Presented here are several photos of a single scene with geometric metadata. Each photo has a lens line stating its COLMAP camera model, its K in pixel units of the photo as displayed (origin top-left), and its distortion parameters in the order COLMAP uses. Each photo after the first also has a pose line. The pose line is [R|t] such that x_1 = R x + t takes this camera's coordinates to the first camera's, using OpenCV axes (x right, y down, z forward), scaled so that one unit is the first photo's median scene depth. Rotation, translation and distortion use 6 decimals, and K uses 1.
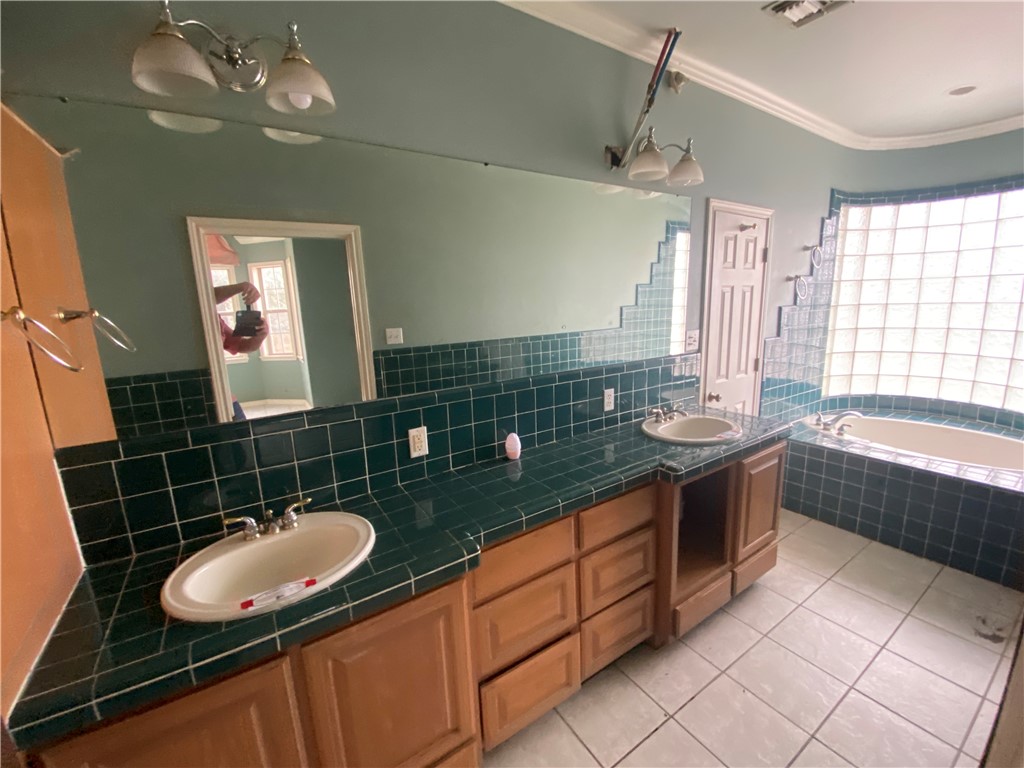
lens RADIAL K [[417.7, 0, 514.3], [0, 417.7, 384.3], [0, 0, 1]] dist [-0.002167, -0.008112]
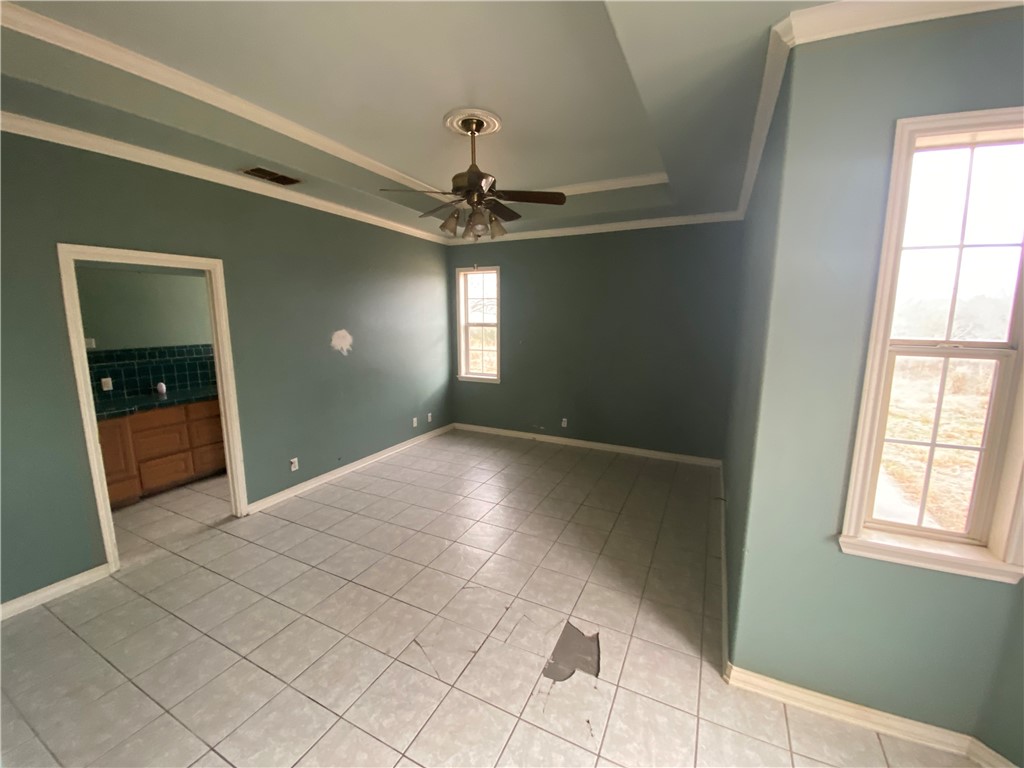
lens RADIAL K [[417.7, 0, 512.7], [0, 417.7, 381.6], [0, 0, 1]] dist [-0.002167, -0.008112]
pose [[0.858498, -0.048882, 0.510483, 0.438097], [0.071863, 0.997092, -0.025377, 0.275863], [-0.507758, 0.058471, 0.859514, -1.745395]]
